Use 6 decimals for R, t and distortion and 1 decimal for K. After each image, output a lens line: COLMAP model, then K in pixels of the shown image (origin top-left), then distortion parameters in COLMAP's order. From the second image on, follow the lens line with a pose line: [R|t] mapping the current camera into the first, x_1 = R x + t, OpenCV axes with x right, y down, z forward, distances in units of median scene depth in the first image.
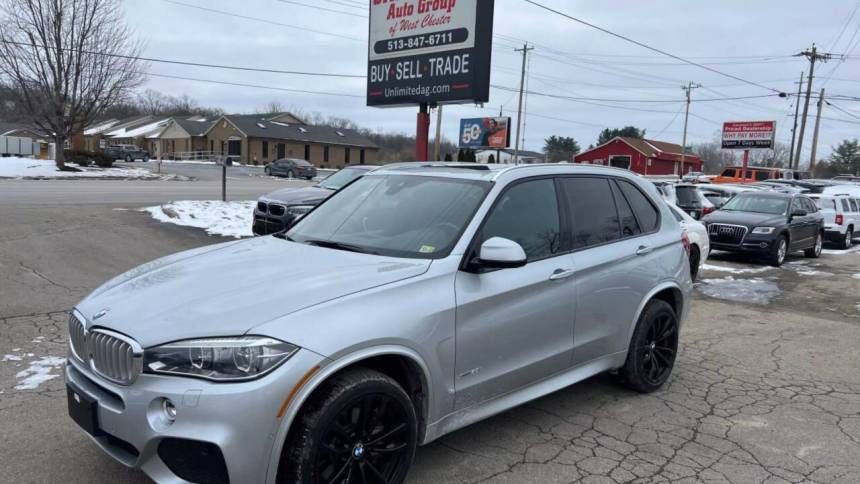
lens RADIAL K [[651.7, 0, 426.9], [0, 651.7, 244.1], [0, 0, 1]] dist [0.063619, -0.060074]
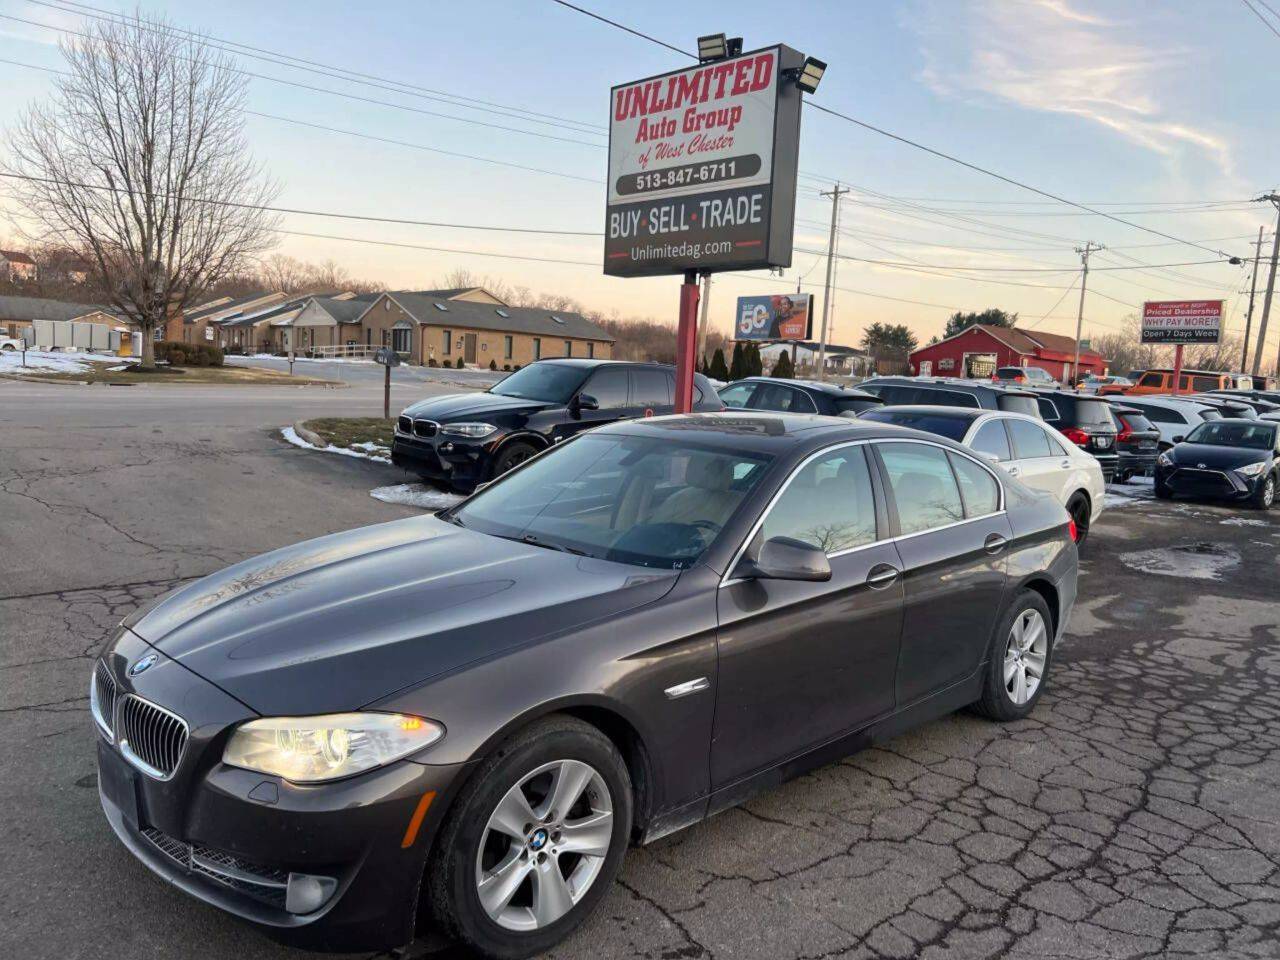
lens RADIAL K [[977.2, 0, 645.7], [0, 977.2, 473.2], [0, 0, 1]] dist [0.051781, -0.050643]
pose [[0.999209, 0.007568, -0.039038, -0.003365], [-0.008032, 0.999899, -0.011746, 0.000058], [0.038945, 0.012051, 0.999169, 0.007074]]
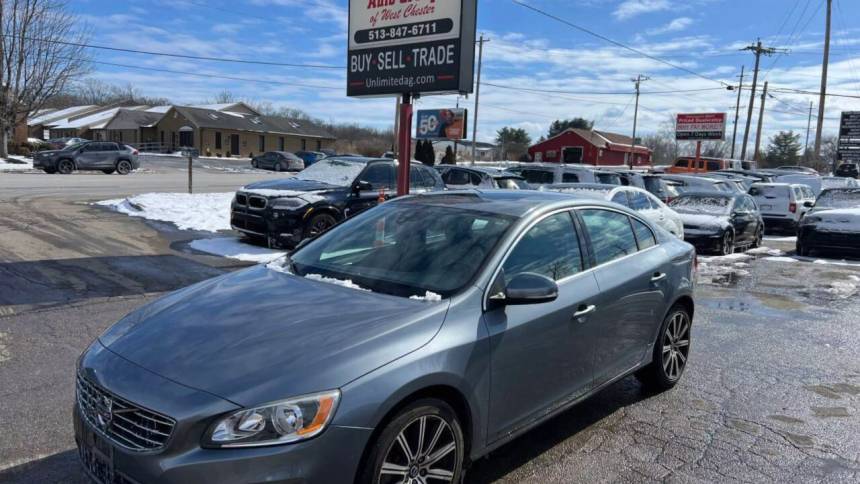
lens RADIAL K [[651.7, 0, 426.9], [0, 651.7, 244.1], [0, 0, 1]] dist [0.063619, -0.060074]
pose [[0.997359, -0.012259, 0.071584, -0.015987], [0.011327, 0.999846, 0.013403, -0.000057], [-0.071737, -0.012557, 0.997345, 0.001073]]
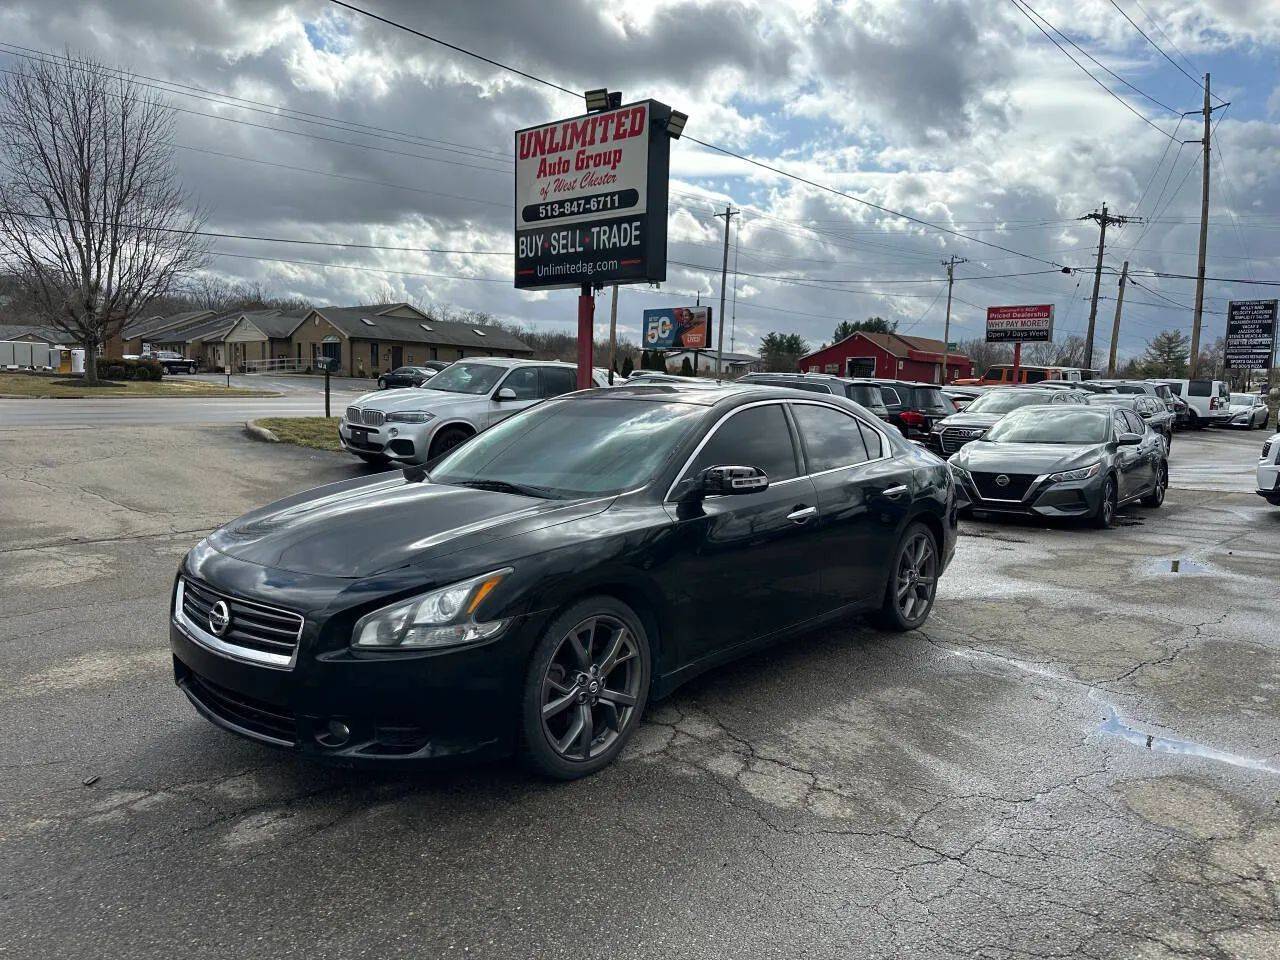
lens RADIAL K [[902.3, 0, 640.3], [0, 902.3, 496.8], [0, 0, 1]] dist [0.096612, -0.124650]
pose [[0.998900, -0.023107, 0.040793, 0.003370], [0.022606, 0.999664, 0.012698, 0.010897], [-0.041073, -0.011762, 0.999087, -0.038561]]
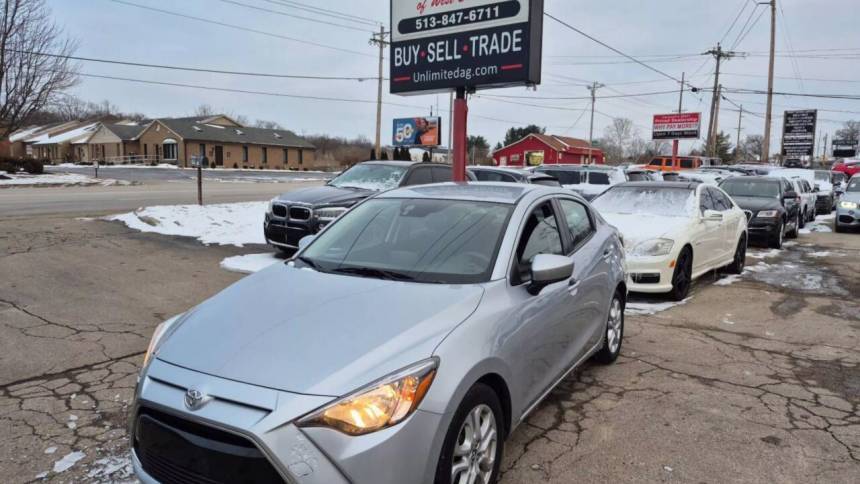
lens RADIAL K [[598.2, 0, 430.0], [0, 598.2, 242.0], [0, 0, 1]] dist [0.084420, -0.070298]
pose [[0.990234, -0.046049, 0.131594, -0.055393], [0.044780, 0.998918, 0.012584, -0.005541], [-0.132031, -0.006568, 0.991224, 0.061771]]
